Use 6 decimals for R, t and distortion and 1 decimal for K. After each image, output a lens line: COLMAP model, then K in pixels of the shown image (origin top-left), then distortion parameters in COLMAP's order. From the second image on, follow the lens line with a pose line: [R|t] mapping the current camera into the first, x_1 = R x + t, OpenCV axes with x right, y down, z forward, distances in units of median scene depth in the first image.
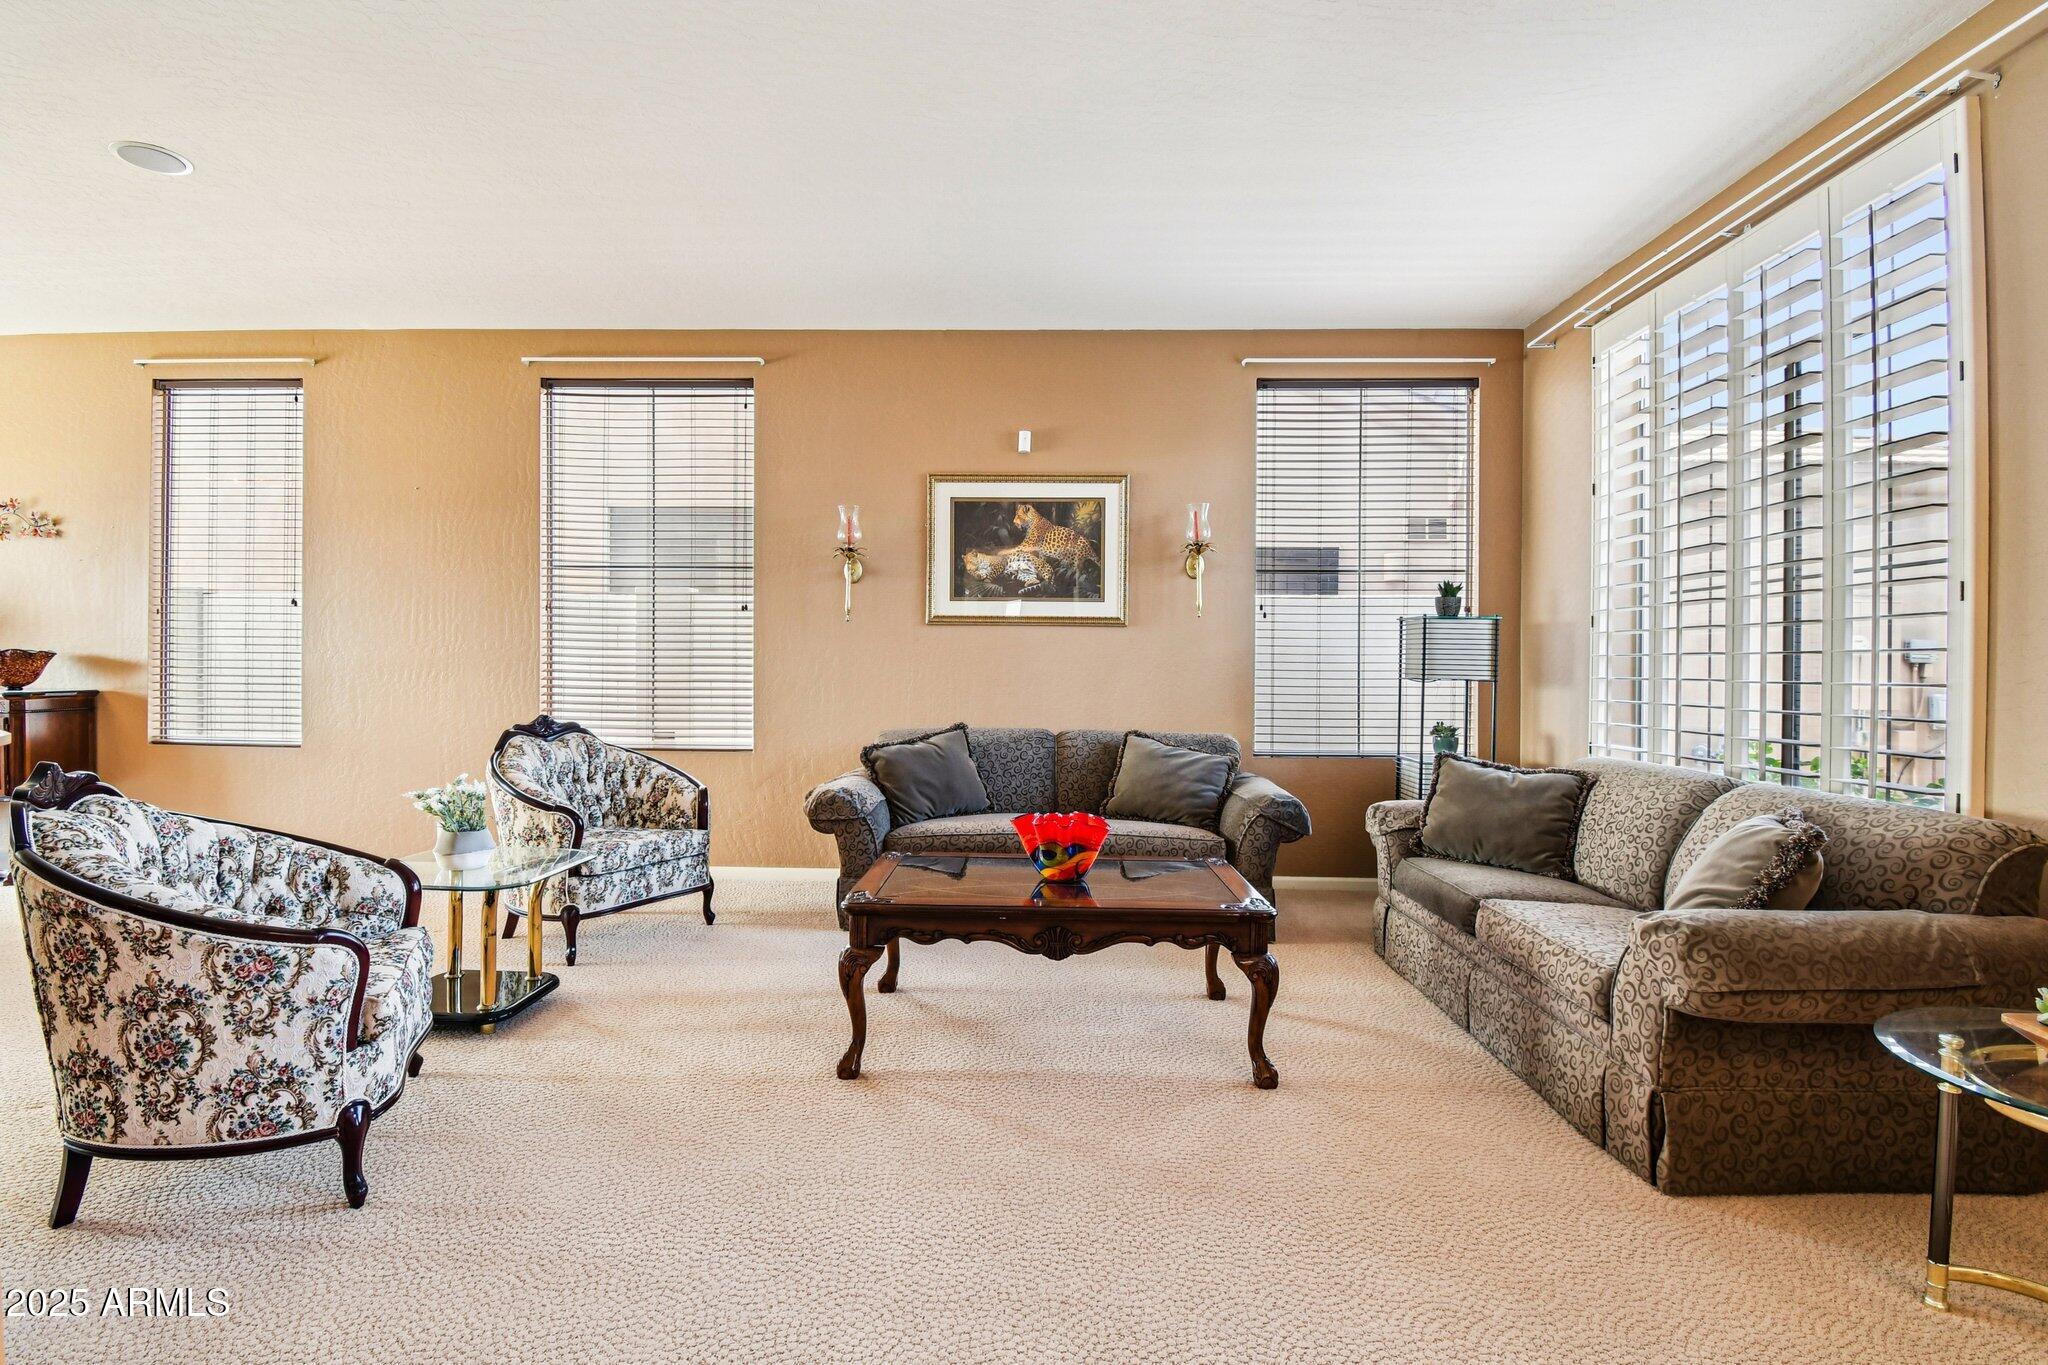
lens RADIAL K [[931.7, 0, 1022.1], [0, 931.7, 675.9], [0, 0, 1]] dist [-0.000103, -0.007470]
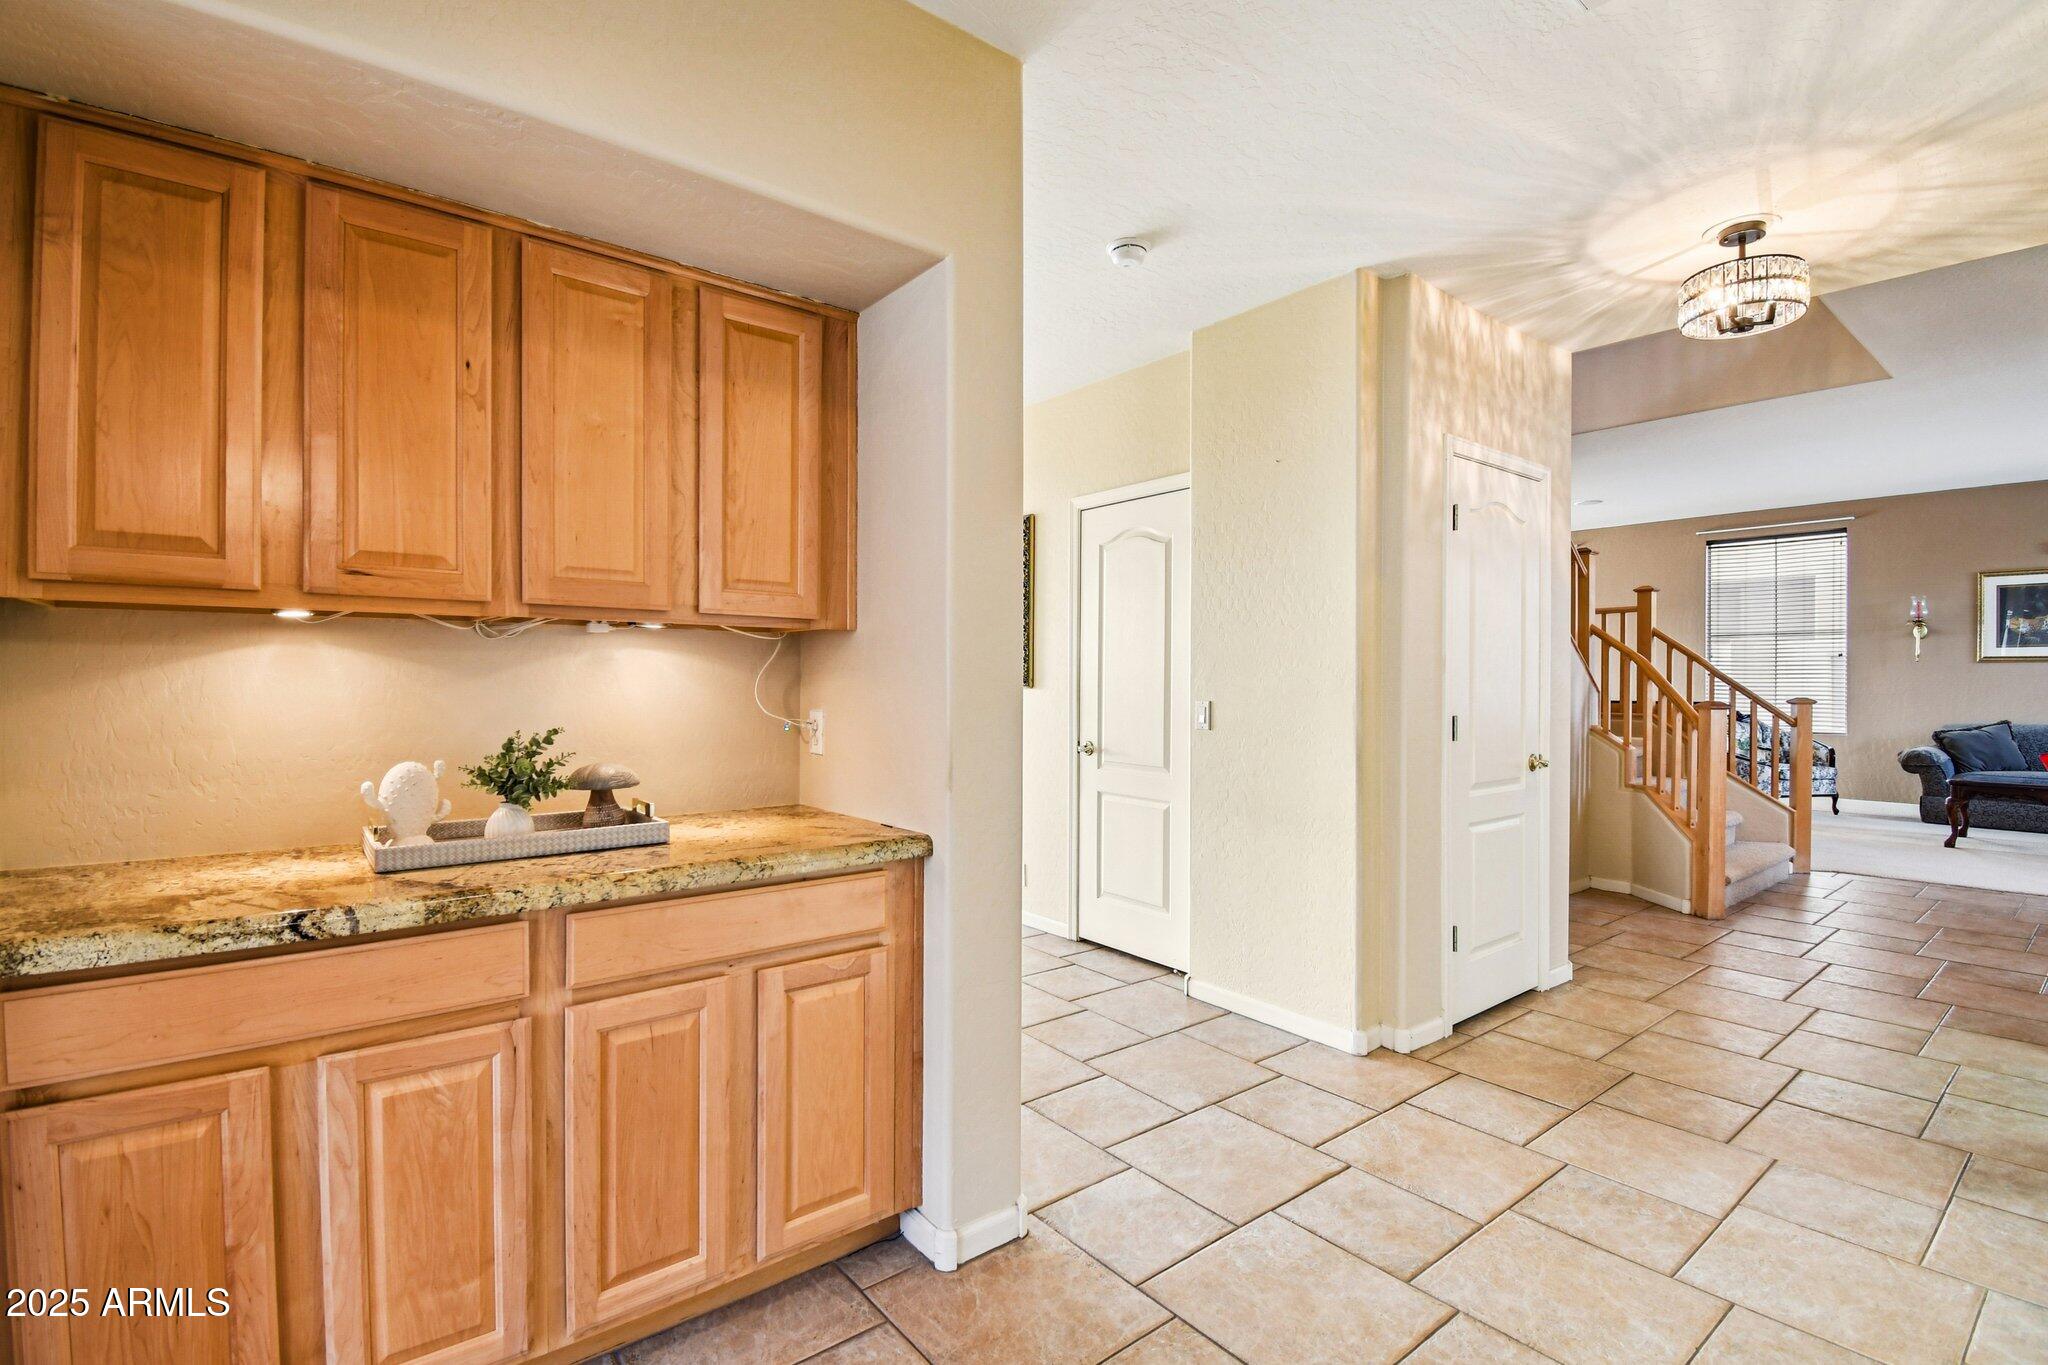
lens RADIAL K [[931.7, 0, 1076.5], [0, 931.7, 689.3], [0, 0, 1]] dist [-0.000103, -0.007470]
pose [[0.659721, -0.007163, -0.751476, 0.083328], [0.003977, 0.999974, -0.006041, -0.001640], [0.751500, 0.000996, 0.659733, -1.386970]]
